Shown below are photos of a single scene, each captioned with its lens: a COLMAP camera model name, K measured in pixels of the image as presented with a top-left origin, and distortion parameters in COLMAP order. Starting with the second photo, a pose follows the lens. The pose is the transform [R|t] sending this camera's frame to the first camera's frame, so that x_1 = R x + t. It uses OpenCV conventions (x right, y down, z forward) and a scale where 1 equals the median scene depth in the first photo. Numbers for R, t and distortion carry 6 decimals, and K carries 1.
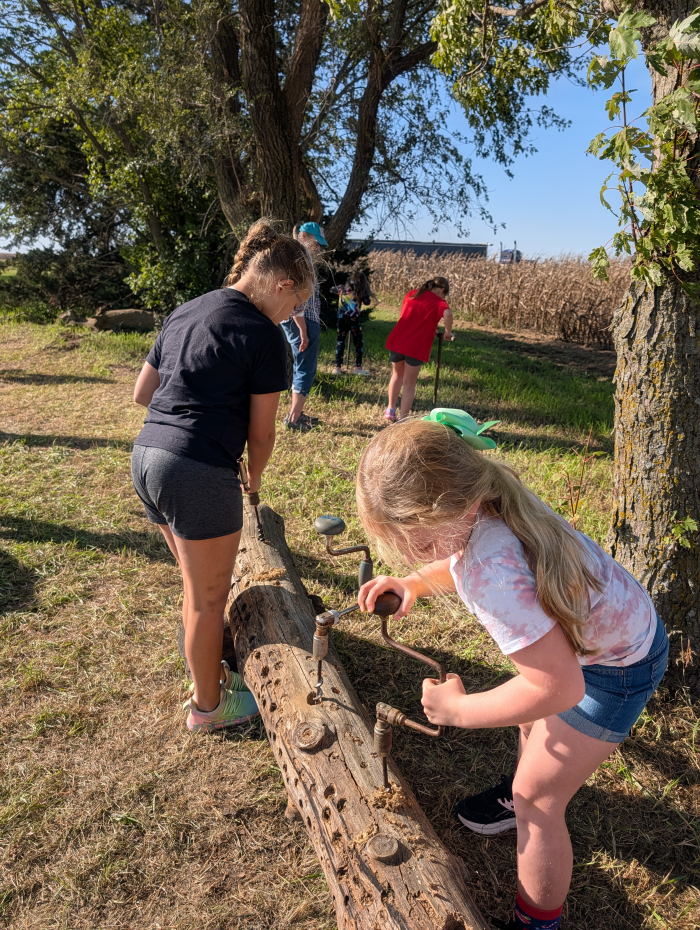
lens RADIAL K [[721.0, 0, 350.0], [0, 721.0, 465.0], [0, 0, 1]] dist [0.001320, -0.000210]
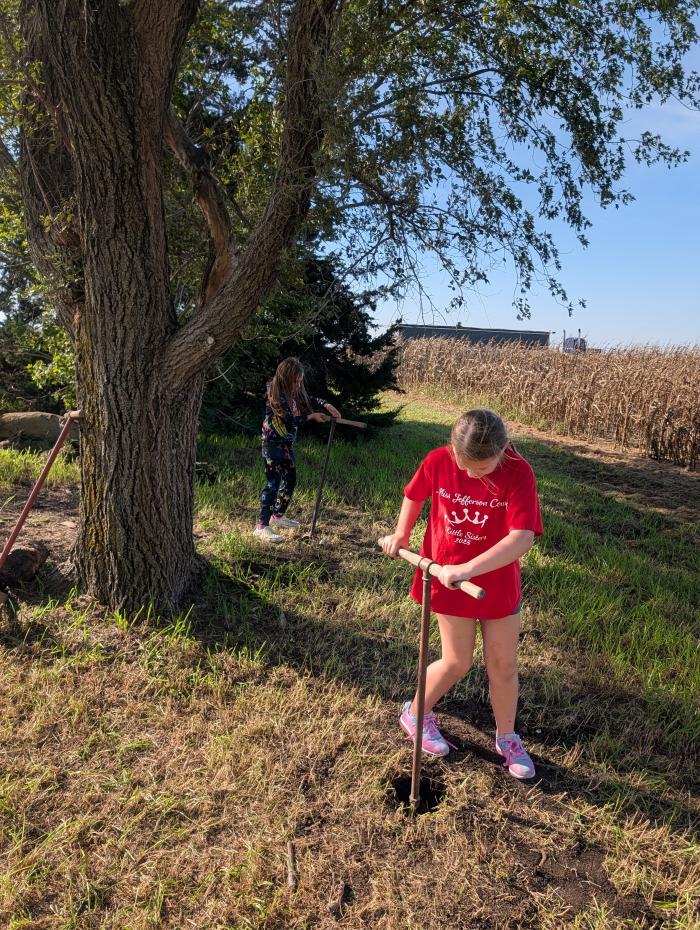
lens RADIAL K [[686.6, 0, 350.0], [0, 686.6, 465.0], [0, 0, 1]] dist [0.015835, 0.005169]
pose [[0.995343, 0.036111, -0.089377, 0.046583], [-0.045011, 0.994004, -0.099647, -0.083671], [0.085243, 0.103205, 0.991001, 0.273588]]
